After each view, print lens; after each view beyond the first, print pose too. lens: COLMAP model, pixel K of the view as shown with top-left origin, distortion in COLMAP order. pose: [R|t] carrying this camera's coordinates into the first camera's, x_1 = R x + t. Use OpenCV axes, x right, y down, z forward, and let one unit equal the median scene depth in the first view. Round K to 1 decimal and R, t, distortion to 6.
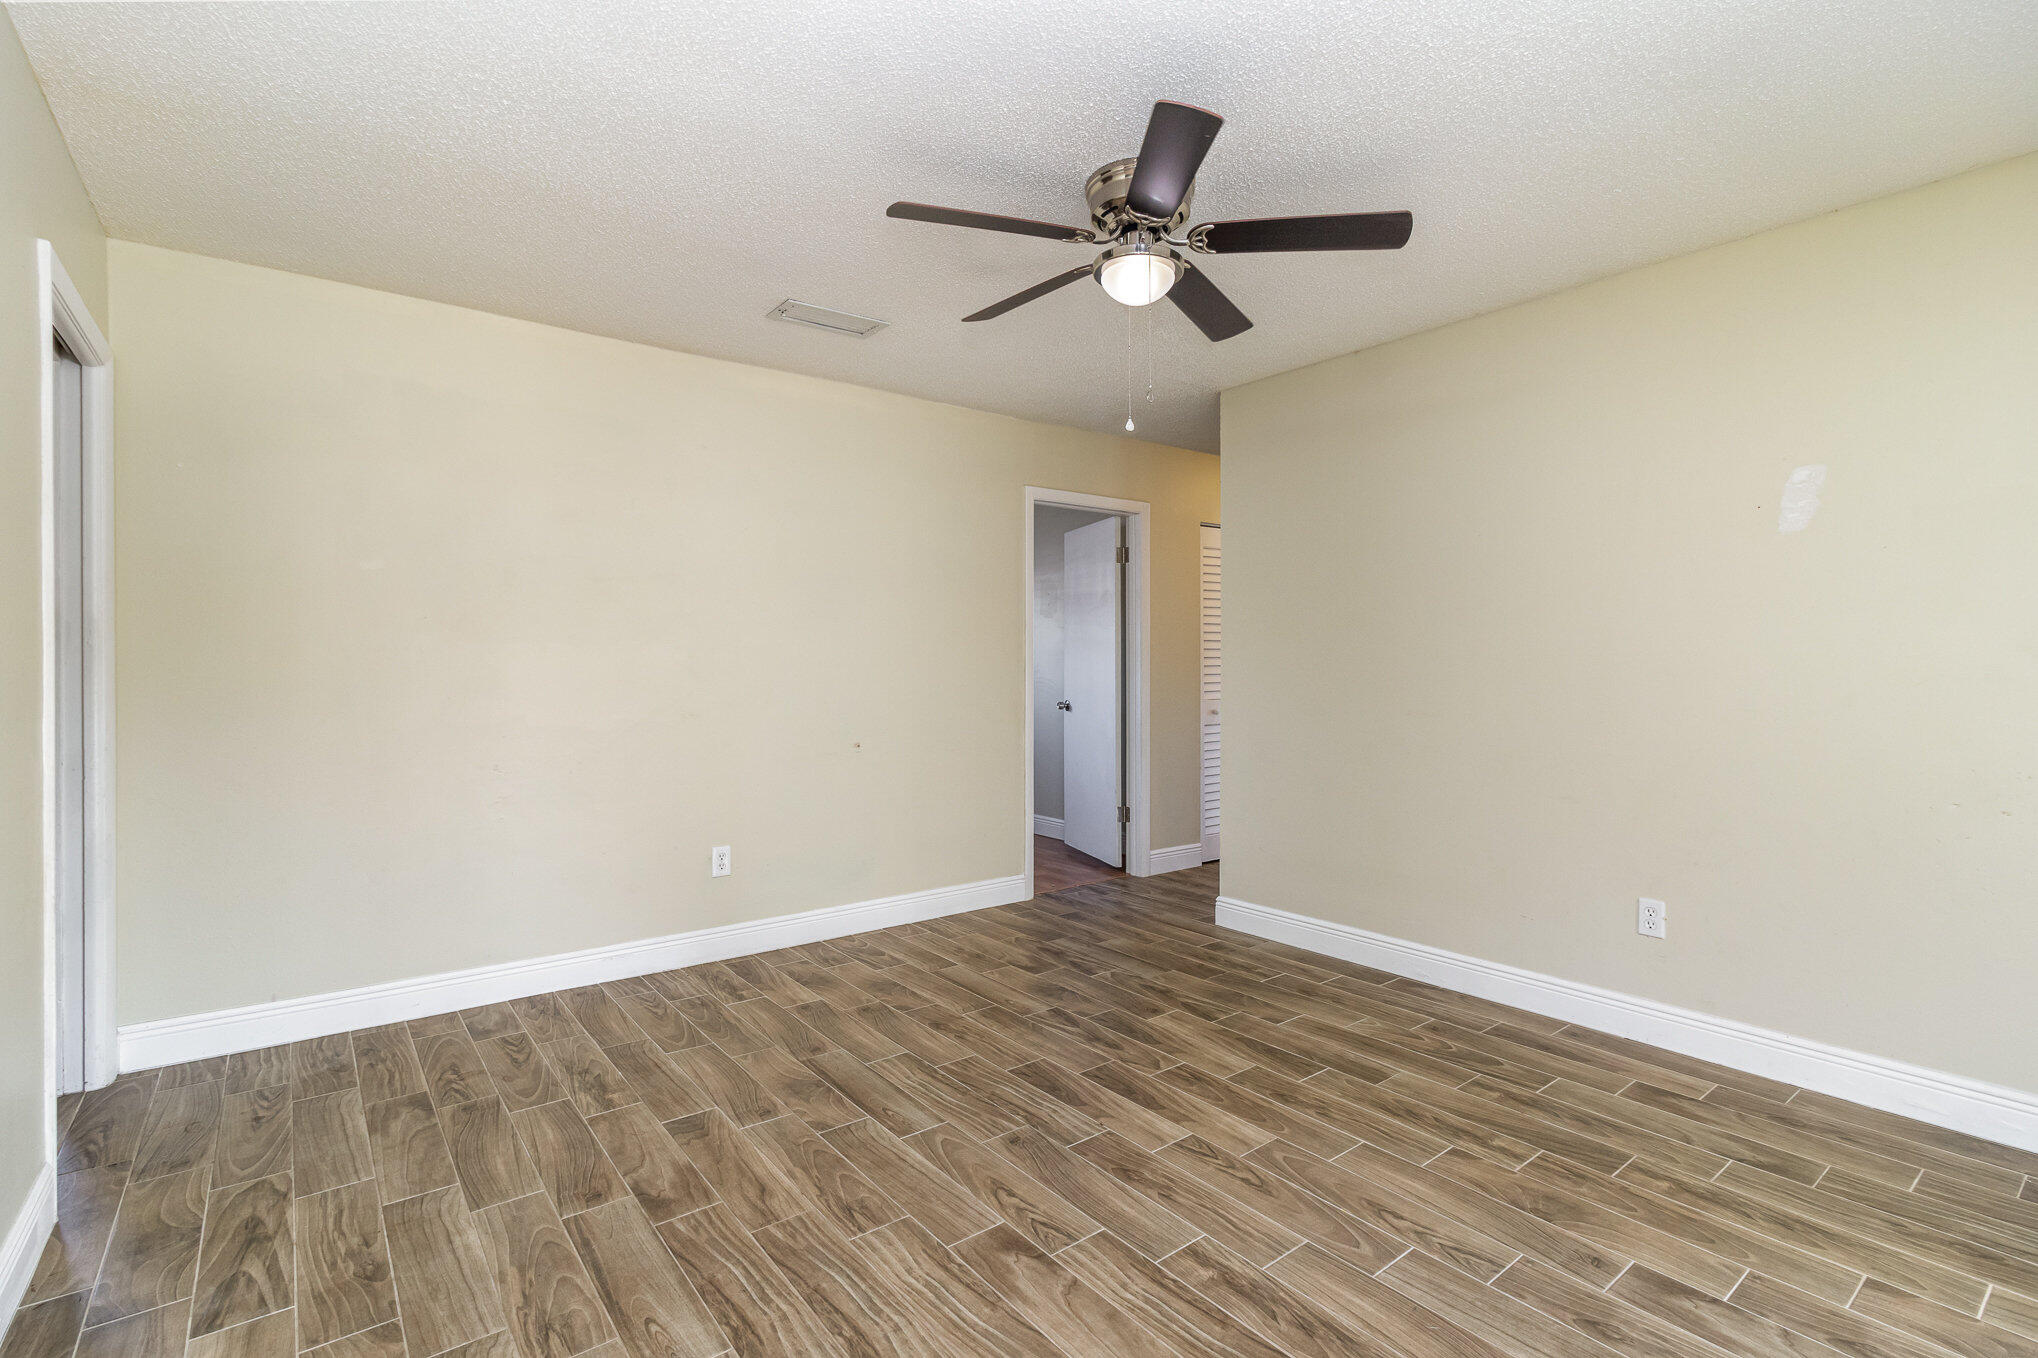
lens RADIAL K [[941.2, 0, 1020.1], [0, 941.2, 669.8], [0, 0, 1]] dist [0.000249, 0.000029]
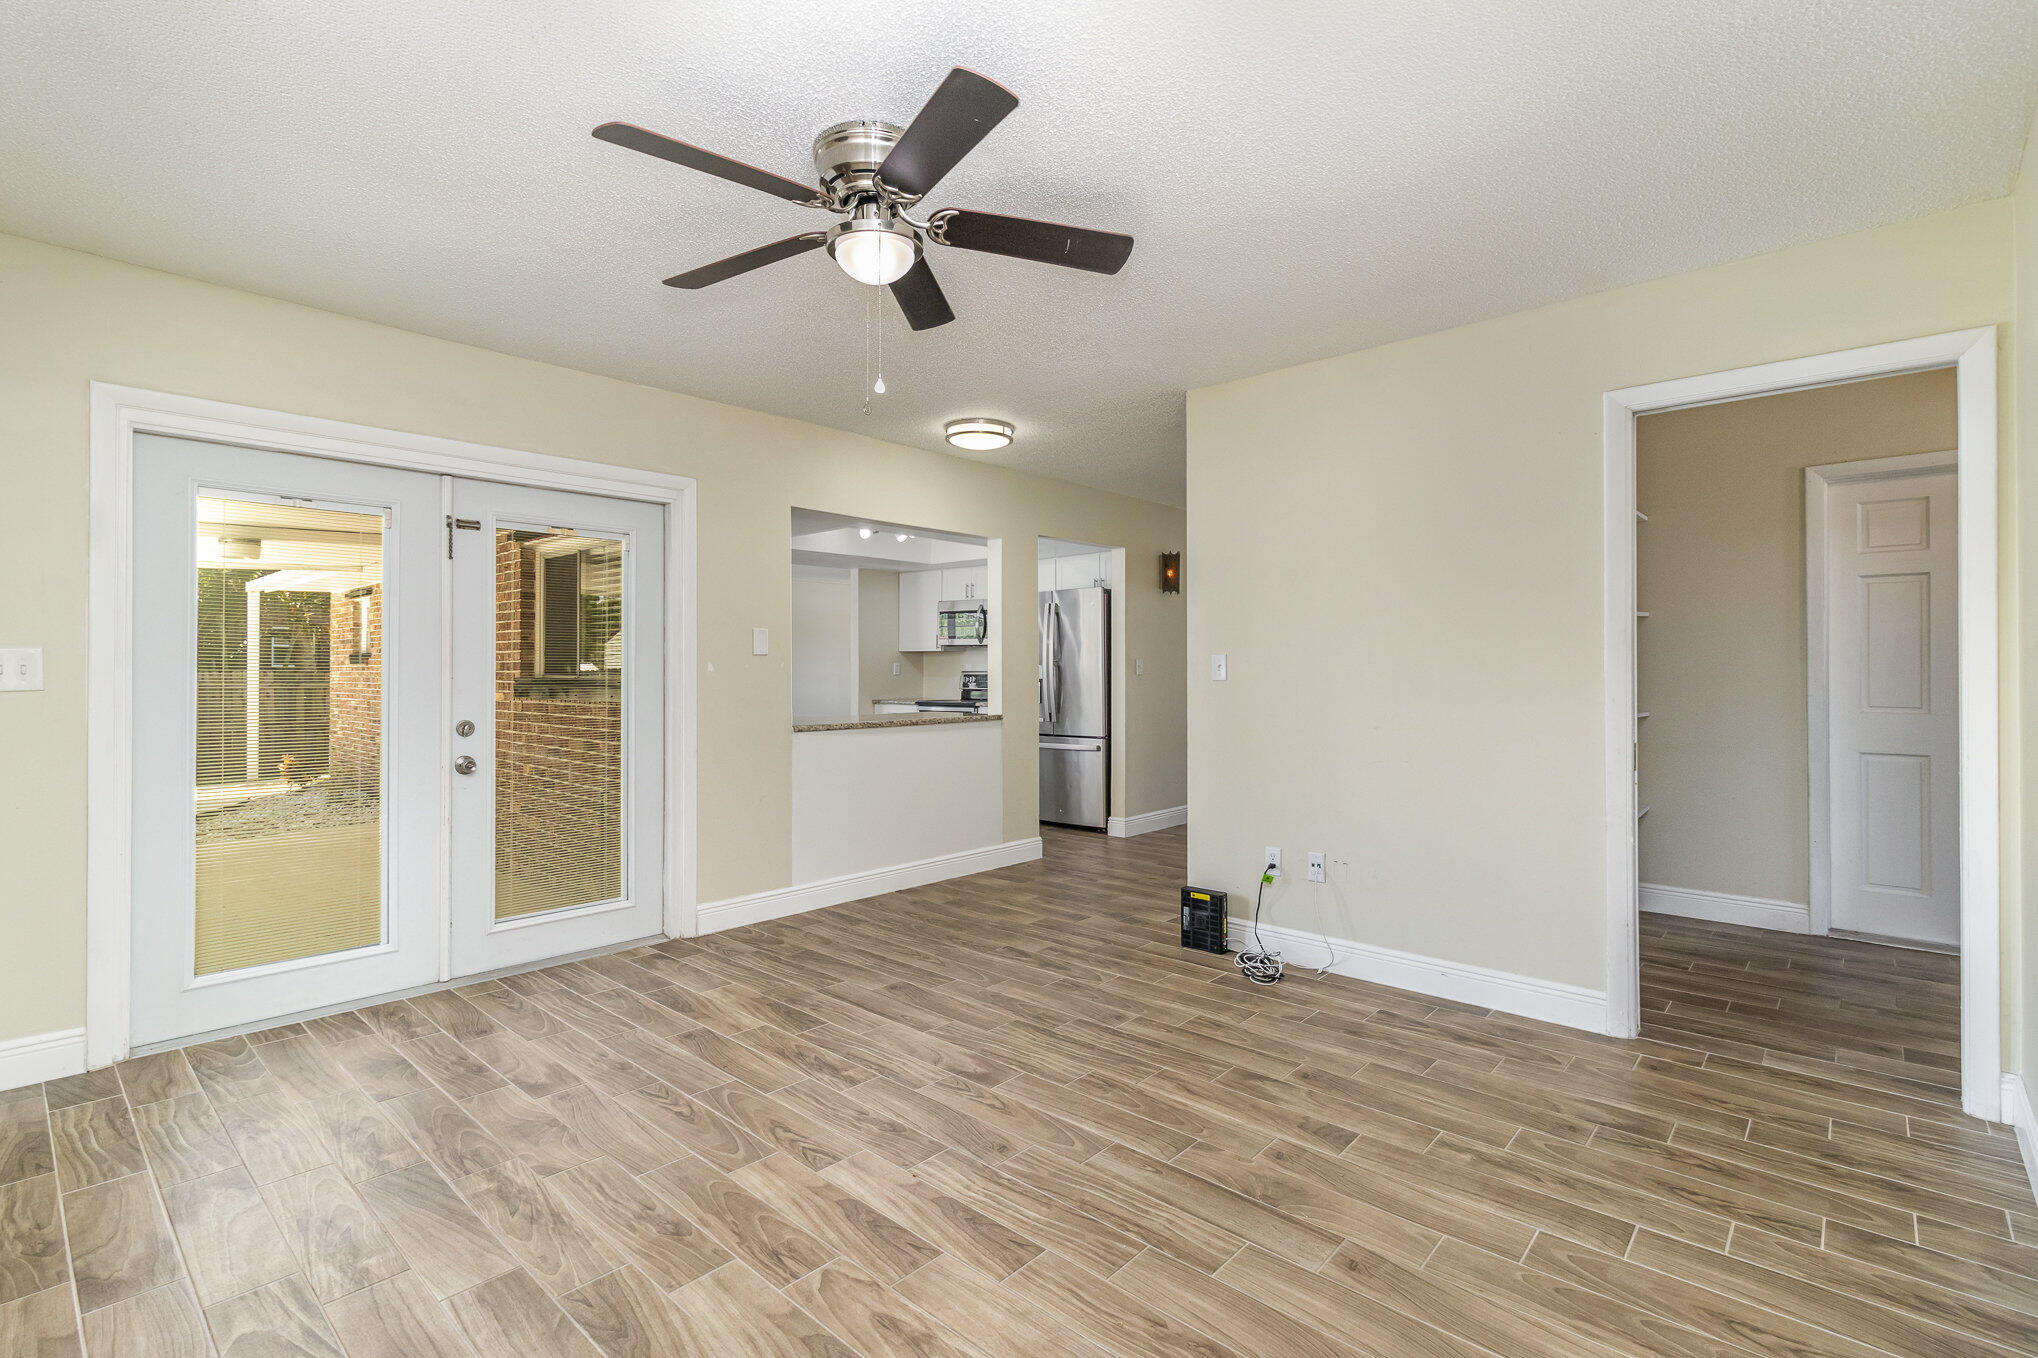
lens RADIAL K [[941.2, 0, 1020.1], [0, 941.2, 669.8], [0, 0, 1]] dist [0.000249, 0.000029]
pose [[-0.984480, 0.001766, -0.175487, 0.137490], [0.000950, 0.999988, 0.004735, -0.009879], [0.175493, 0.004495, -0.984470, 1.818574]]
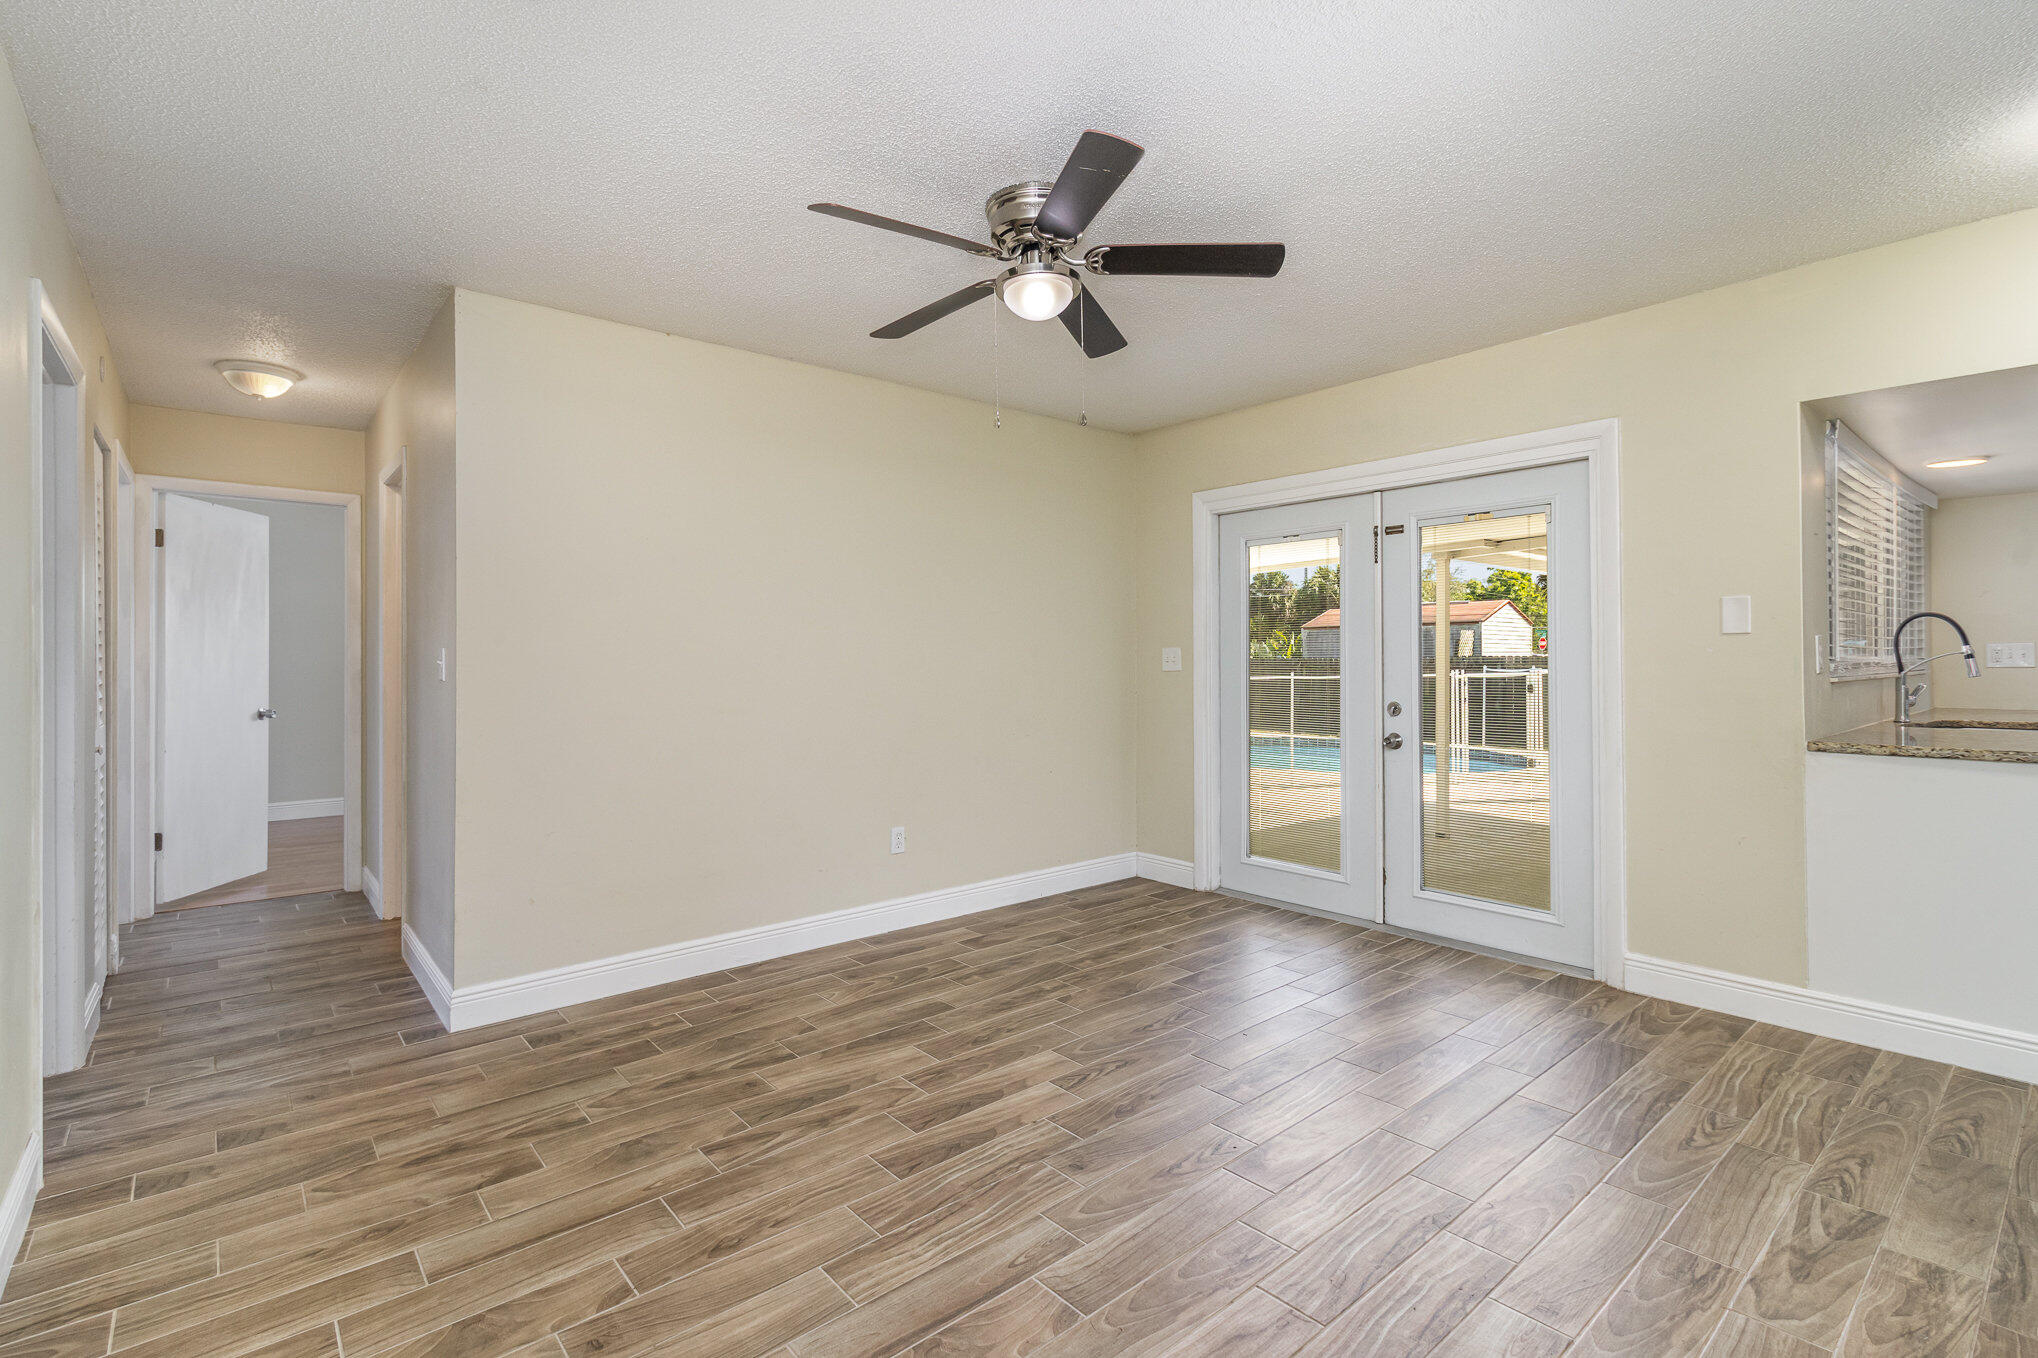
lens RADIAL K [[938.1, 0, 1004.2], [0, 938.1, 661.0], [0, 0, 1]] dist [0.000530, -0.000189]
pose [[-0.036803, 0.000515, 0.999322, -0.866690], [0.014419, 0.999896, 0.000016, -0.007968], [-0.999218, 0.014410, -0.036807, 1.010637]]
